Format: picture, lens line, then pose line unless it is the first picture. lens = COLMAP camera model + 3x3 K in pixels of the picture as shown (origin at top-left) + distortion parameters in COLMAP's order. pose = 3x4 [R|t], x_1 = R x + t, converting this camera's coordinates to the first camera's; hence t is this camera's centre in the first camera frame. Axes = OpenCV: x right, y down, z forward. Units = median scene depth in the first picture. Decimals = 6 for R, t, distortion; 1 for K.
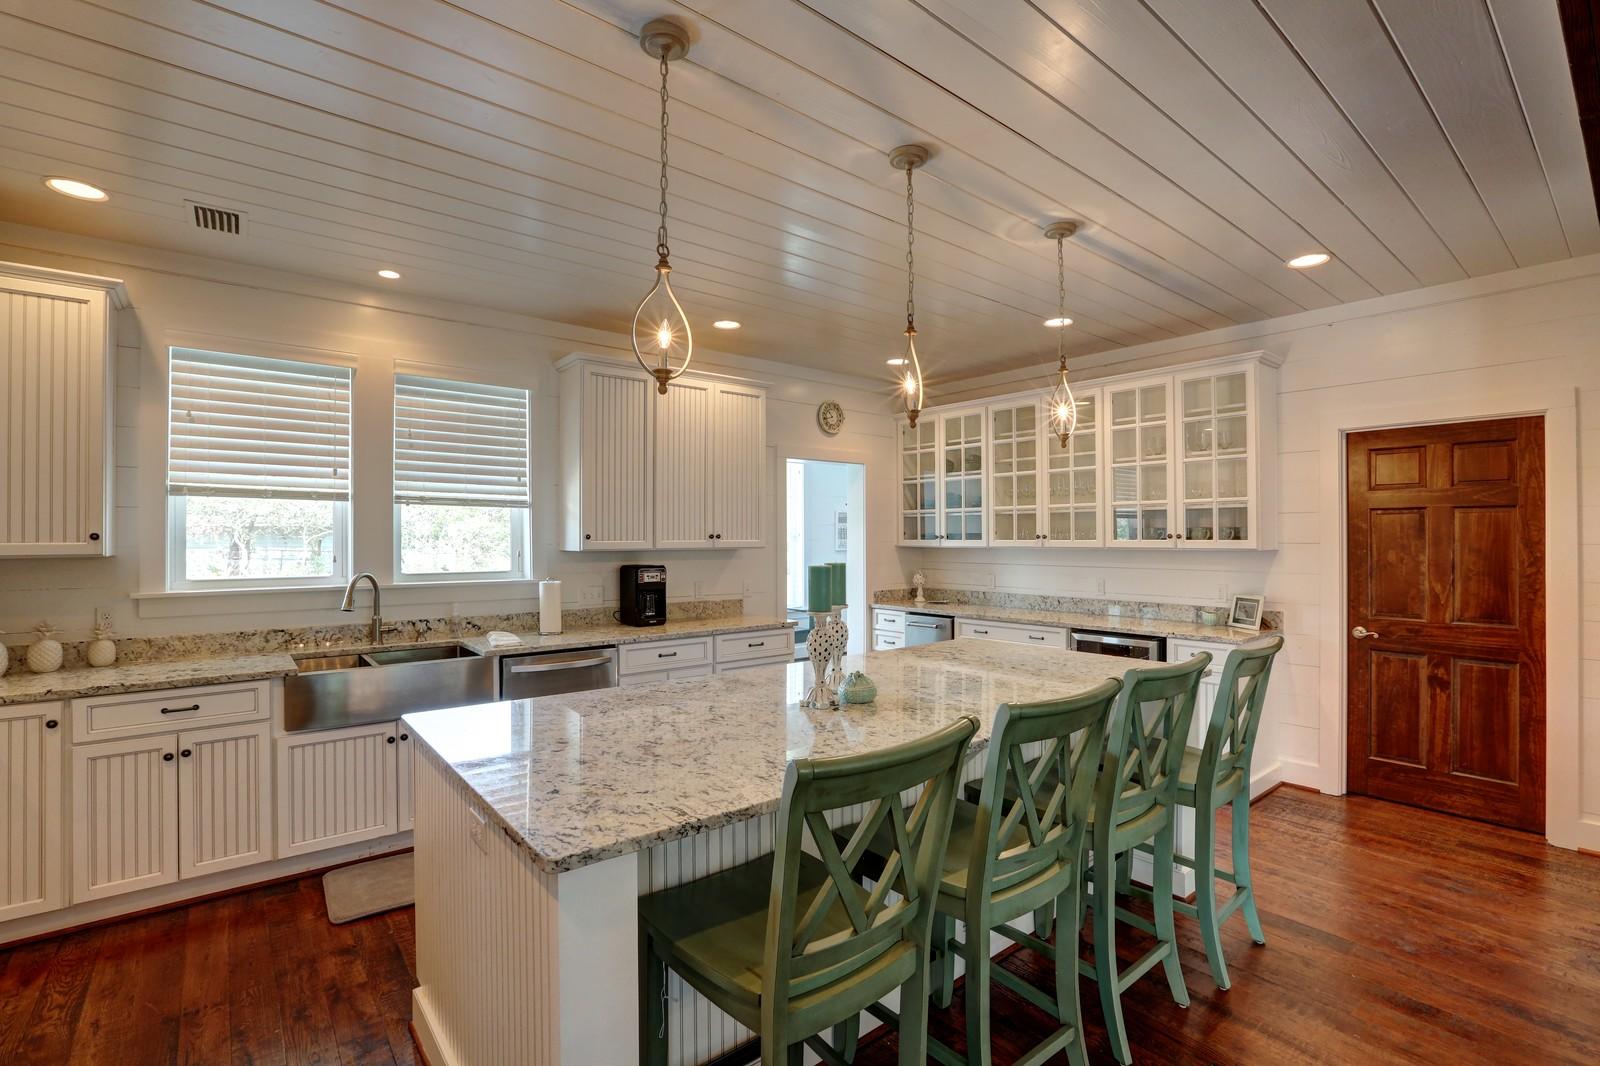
lens RADIAL K [[727.5, 0, 793.6], [0, 727.5, 527.9], [0, 0, 1]] dist [-0.047002, 0.015516]
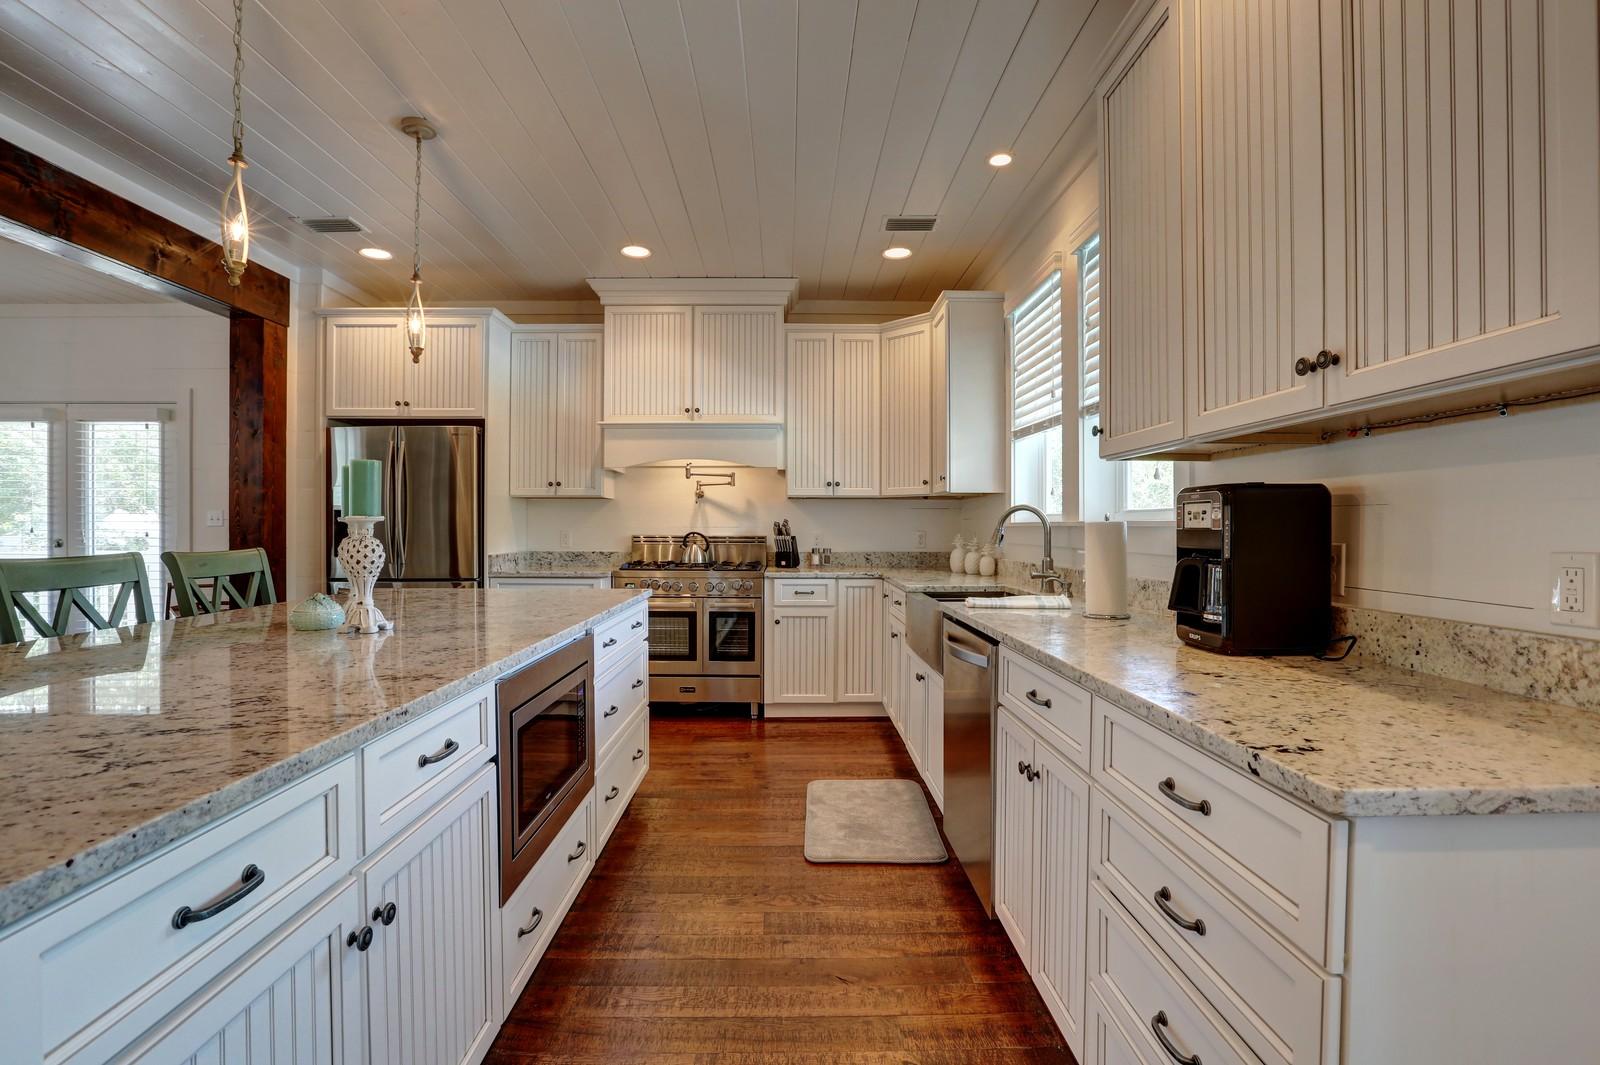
lens RADIAL K [[727.5, 0, 802.2], [0, 727.5, 524.8], [0, 0, 1]] dist [-0.047002, 0.015516]
pose [[-0.605978, -0.001771, -0.795480, 0.249388], [0.006355, 0.999955, -0.007067, 0.085841], [0.795456, -0.009337, -0.605939, 1.237236]]
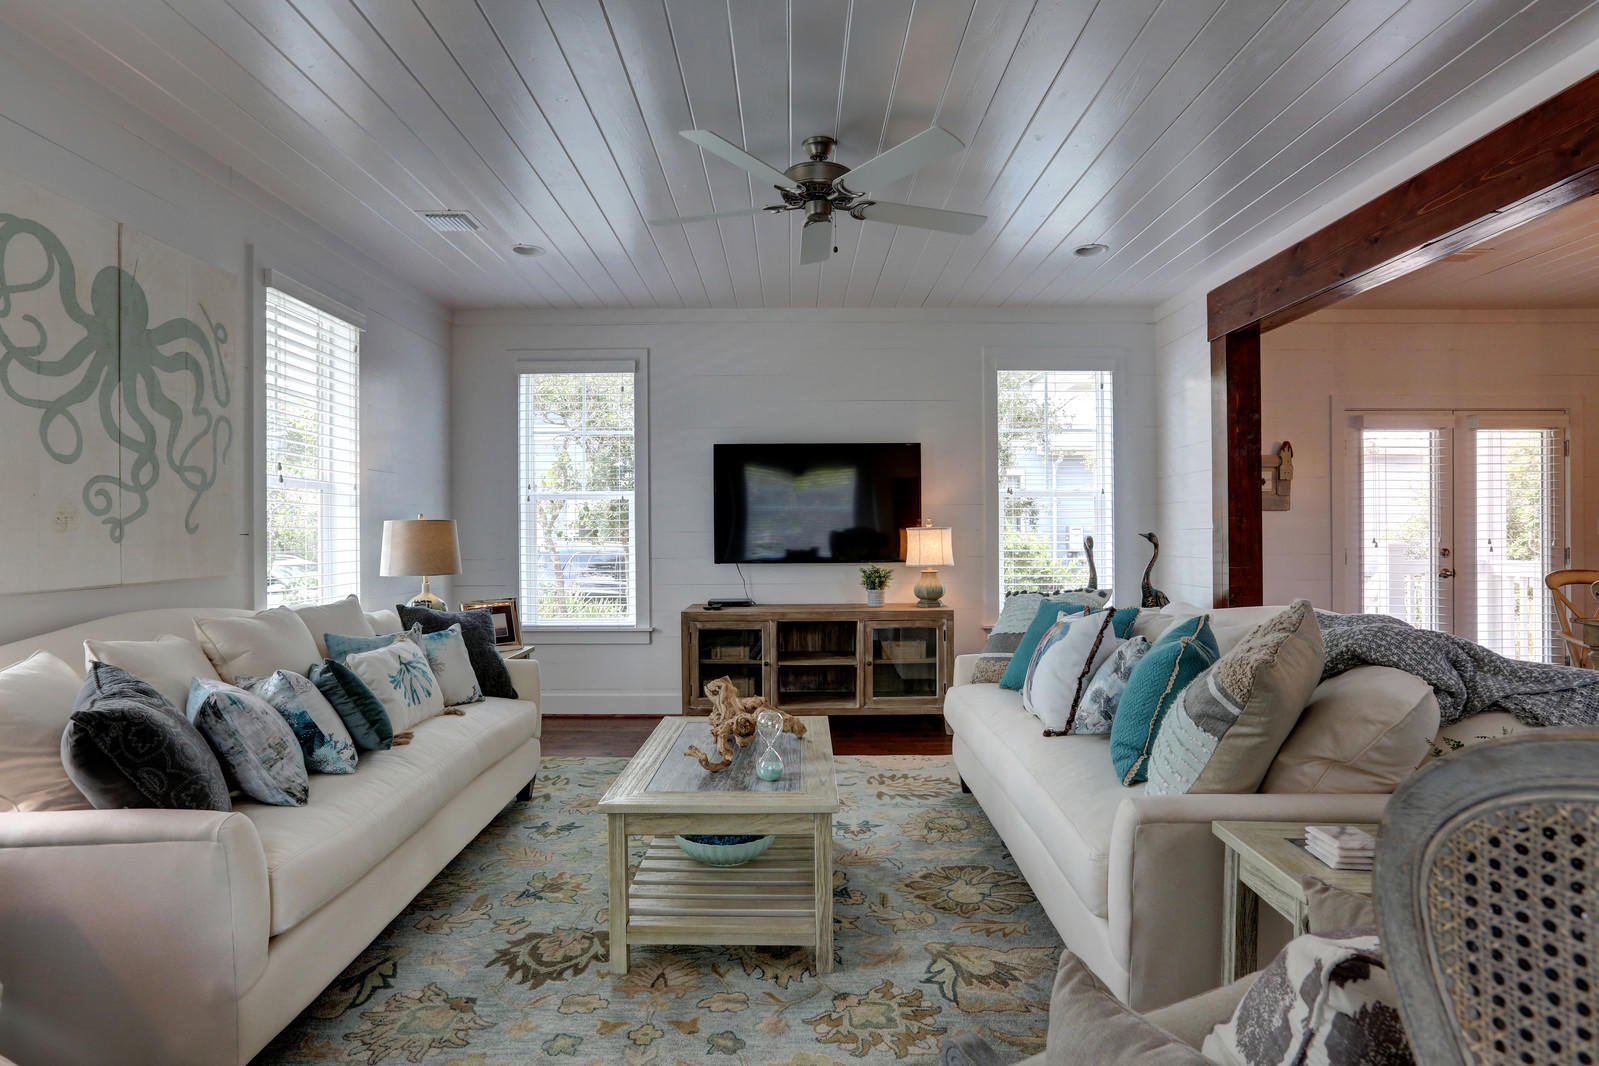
lens RADIAL K [[847.0, 0, 798.7], [0, 847.0, 527.1], [0, 0, 1]] dist [-0.027155, 0.010148]
pose [[-0.616027, -0.005078, -0.787708, 1.998634], [0.009736, 0.999854, -0.014061, 0.066925], [0.787665, -0.016331, -0.615888, -0.651360]]
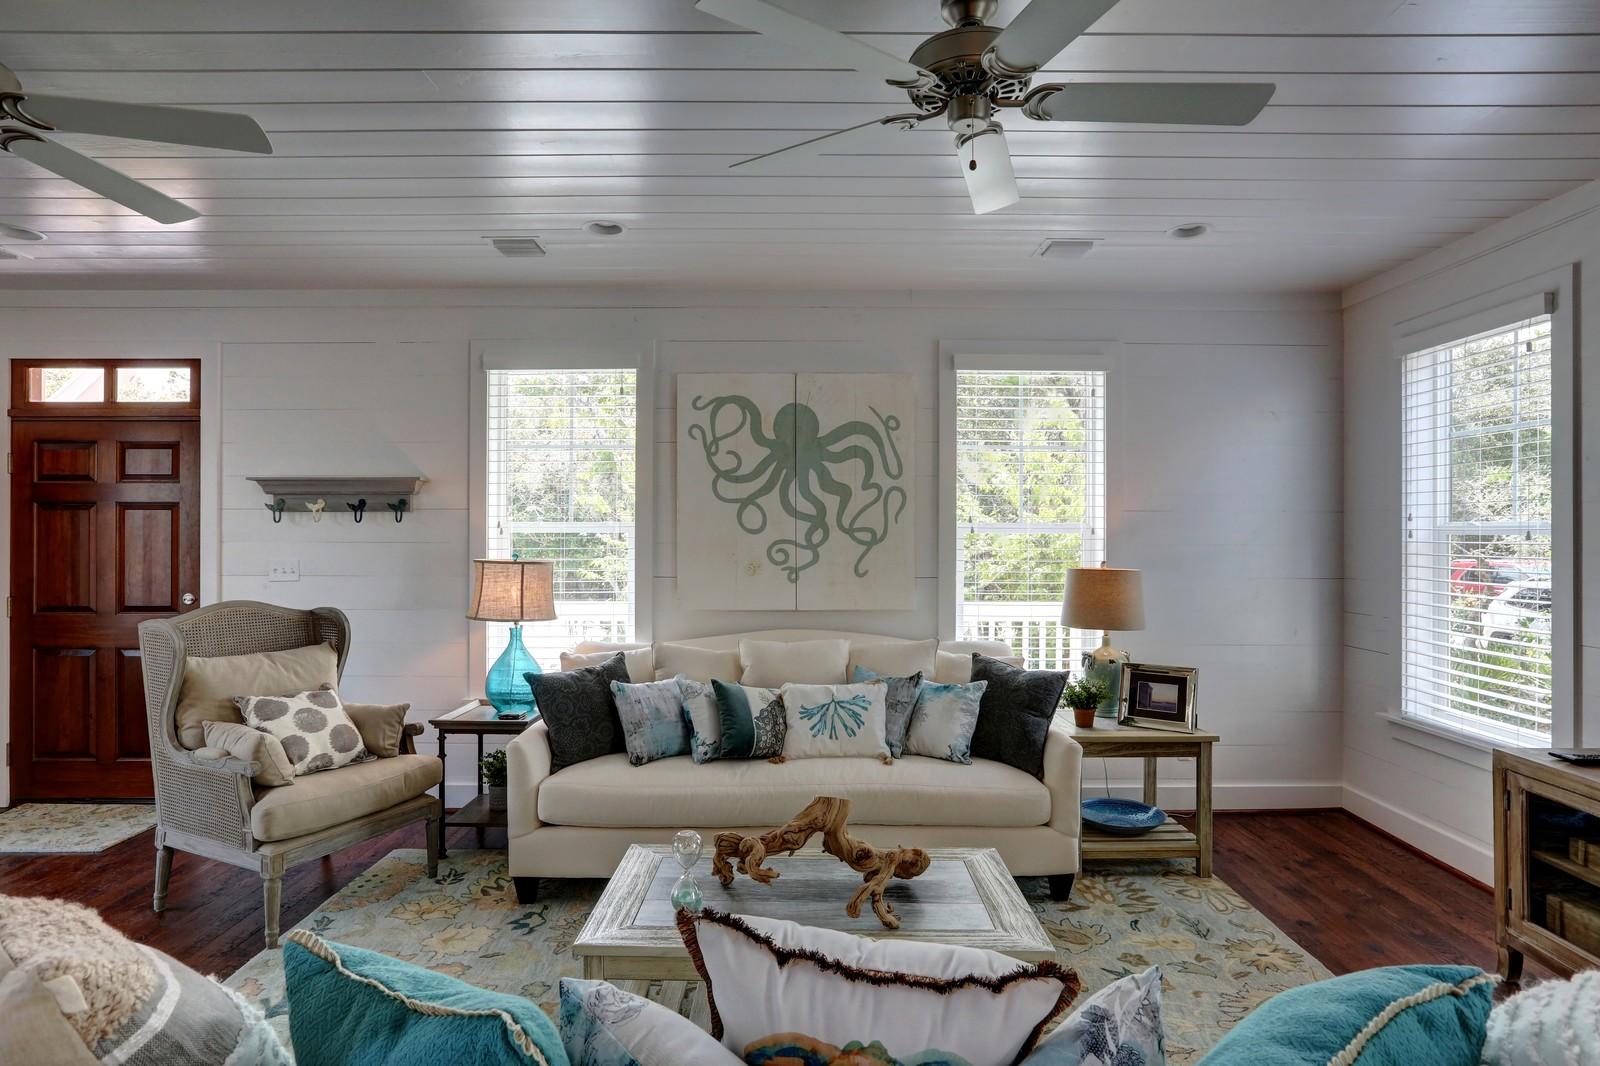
lens RADIAL K [[847.6, 0, 808.4], [0, 847.6, 533.3], [0, 0, 1]] dist [-0.027155, 0.010148]
pose [[-0.792470, -0.007777, 0.609862, 1.050846], [-0.009948, 0.999950, -0.000175, -0.004139], [-0.609830, -0.006206, -0.792508, -0.681908]]
